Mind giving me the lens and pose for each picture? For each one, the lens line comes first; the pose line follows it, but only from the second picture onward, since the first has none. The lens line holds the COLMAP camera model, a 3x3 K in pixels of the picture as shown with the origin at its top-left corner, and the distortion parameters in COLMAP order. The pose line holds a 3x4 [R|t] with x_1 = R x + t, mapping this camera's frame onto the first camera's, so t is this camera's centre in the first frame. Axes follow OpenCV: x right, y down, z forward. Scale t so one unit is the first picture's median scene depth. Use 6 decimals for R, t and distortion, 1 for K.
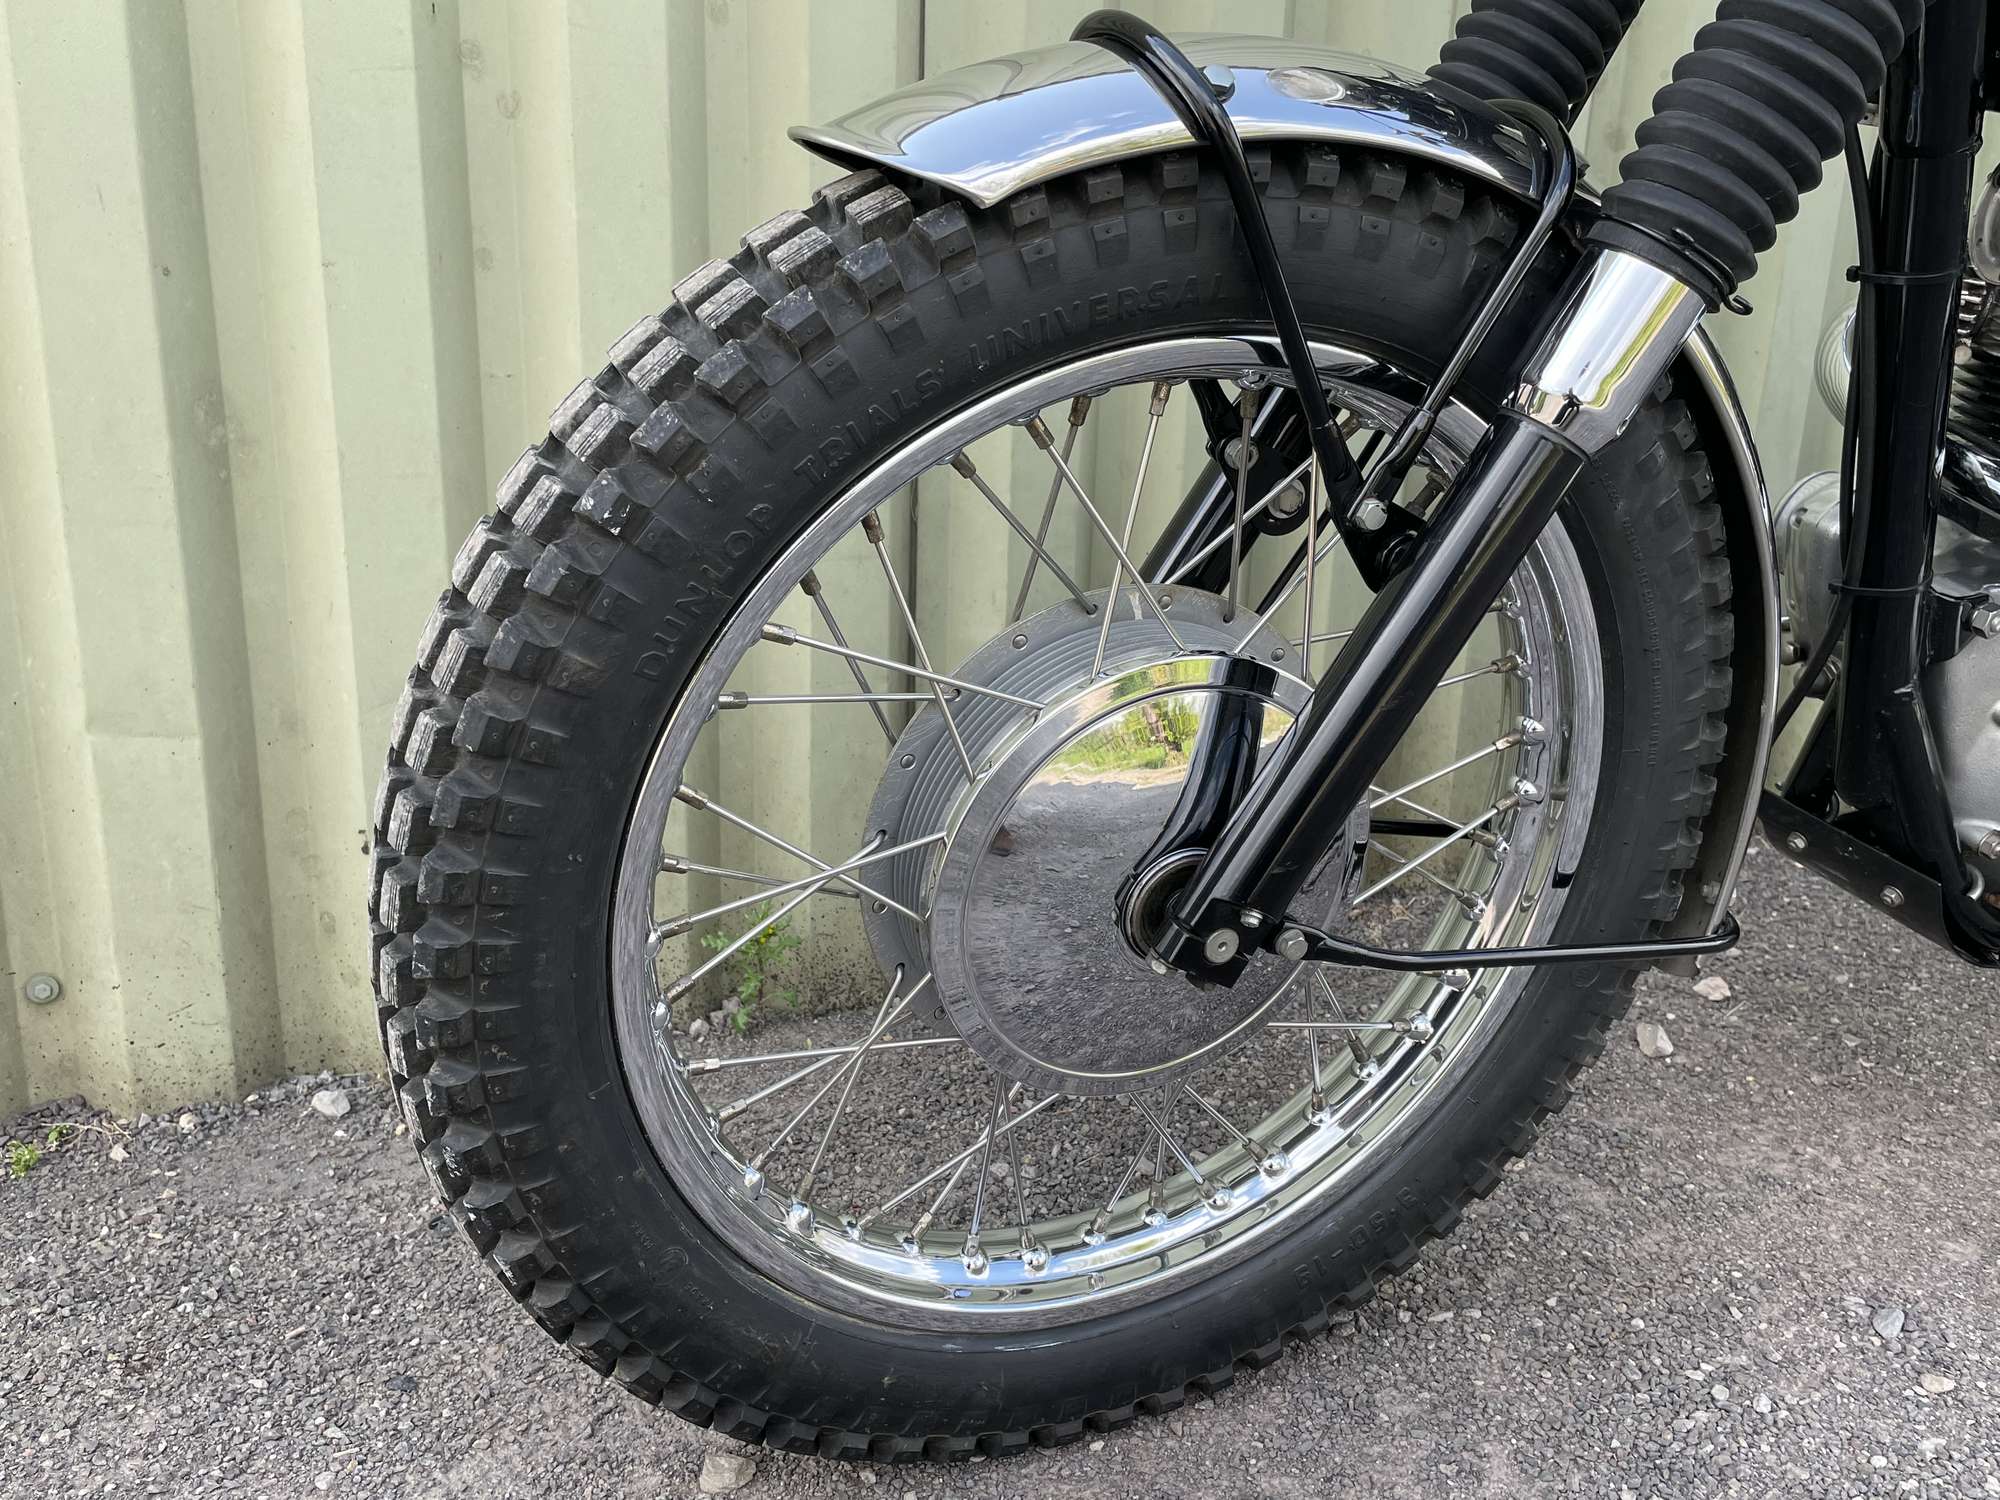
lens RADIAL K [[1737.5, 0, 1000.0], [0, 1737.5, 750.0], [0, 0, 1]] dist [0.009302, 0.003874]
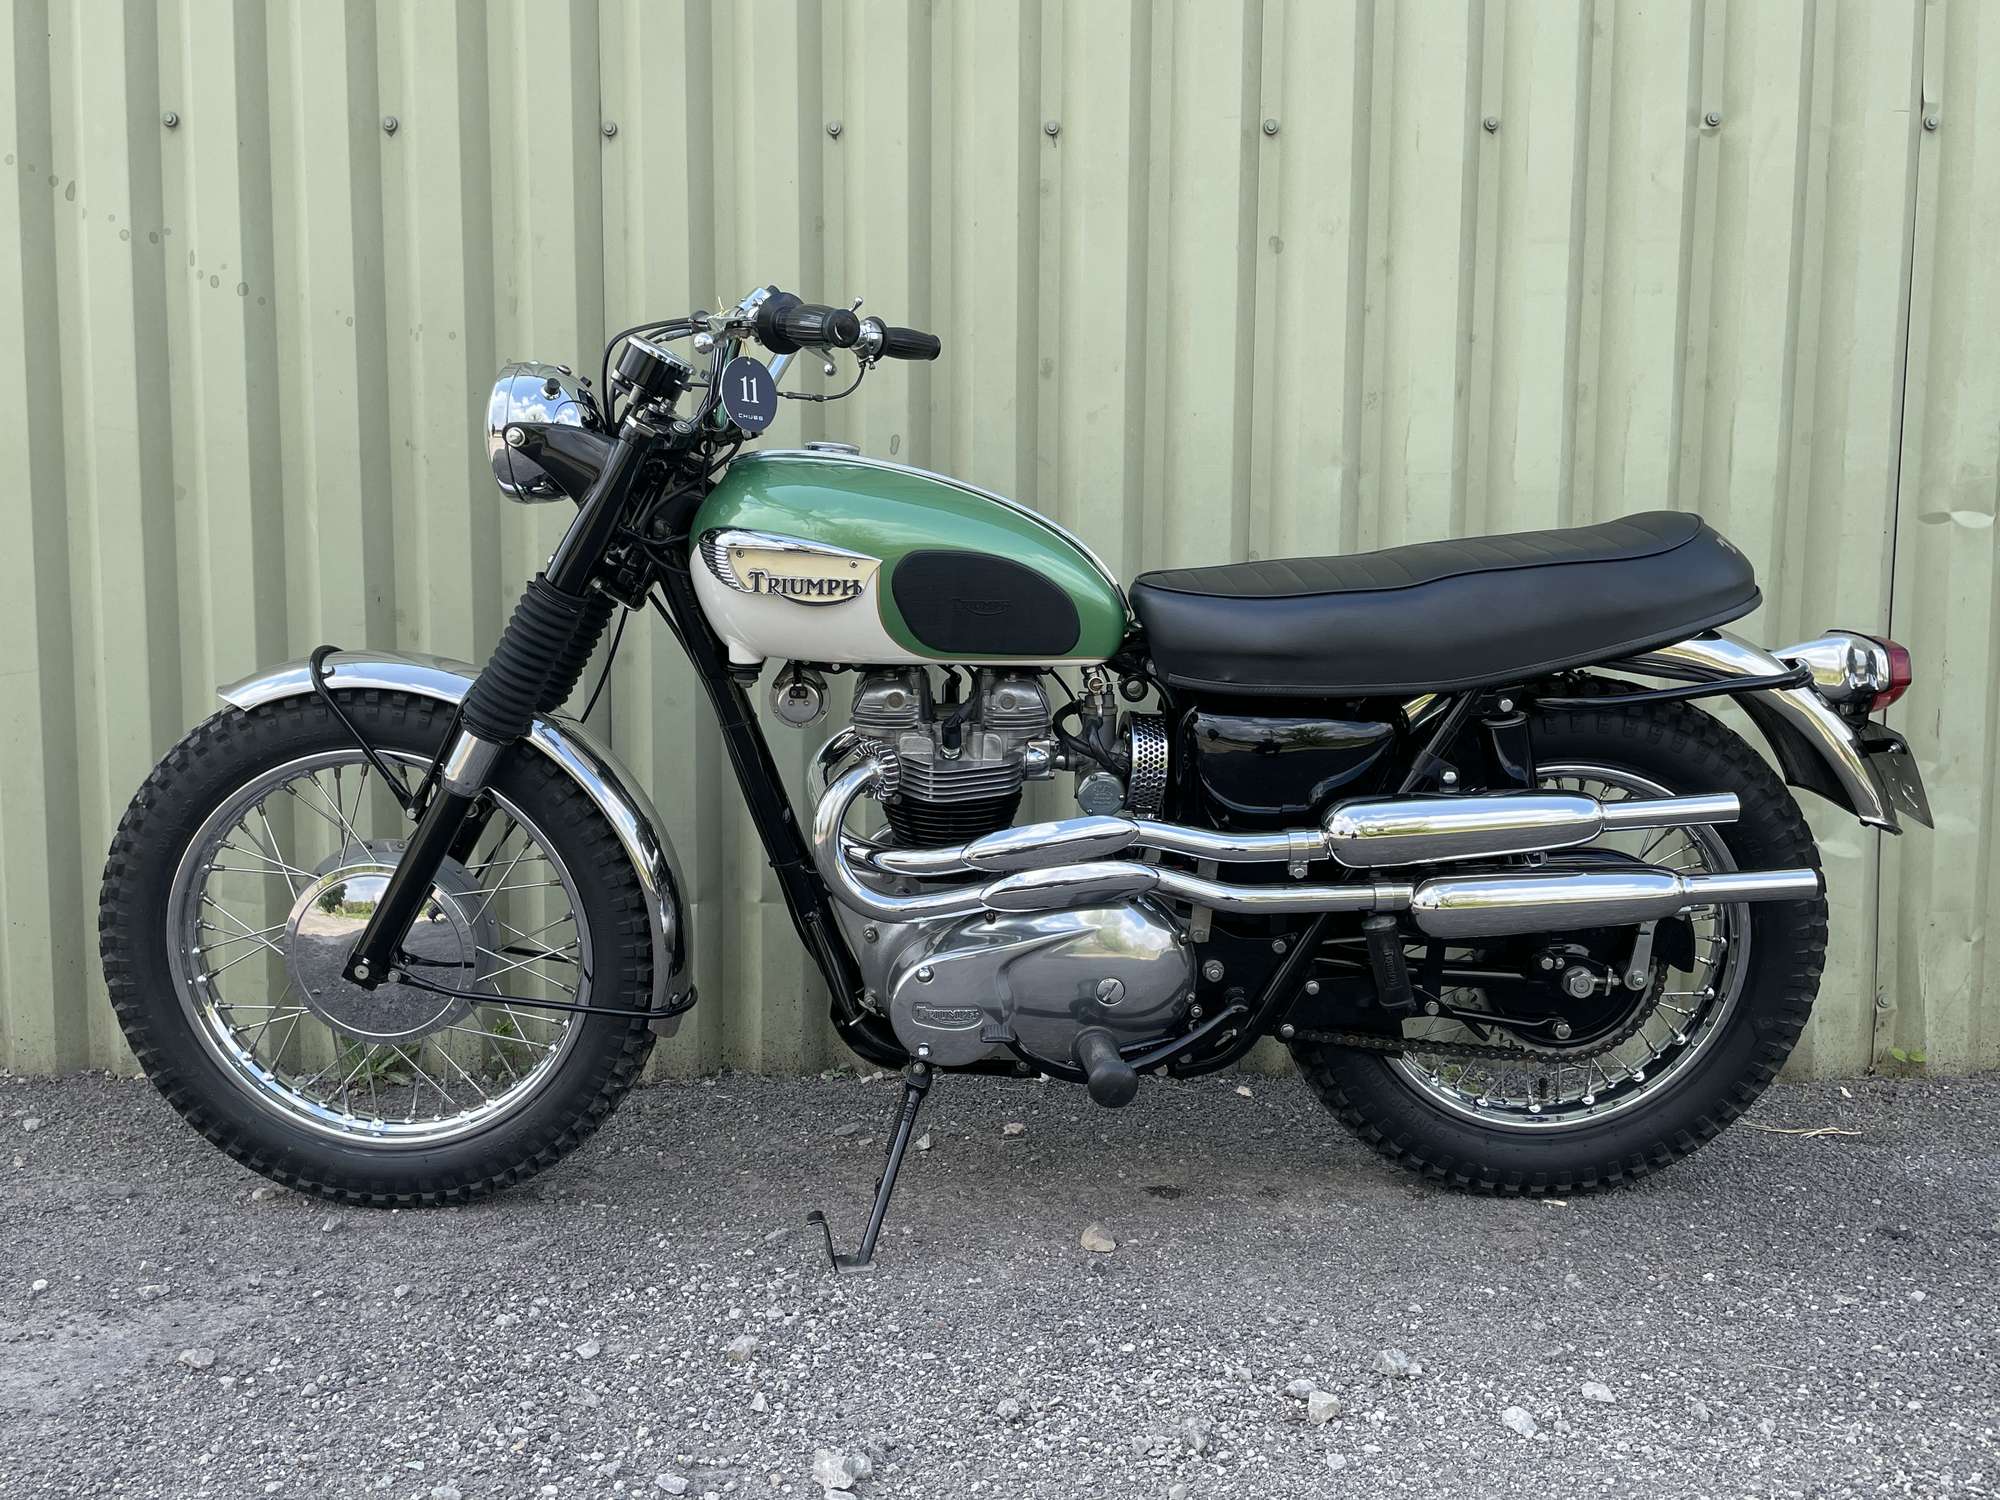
lens RADIAL K [[1737.5, 0, 1000.0], [0, 1737.5, 750.0], [0, 0, 1]] dist [0.009302, 0.003874]
pose [[0.904834, 0.020350, -0.425278, 2.288972], [-0.103930, 0.979198, -0.174268, 0.152734], [0.412885, 0.201882, 0.888127, -1.109889]]
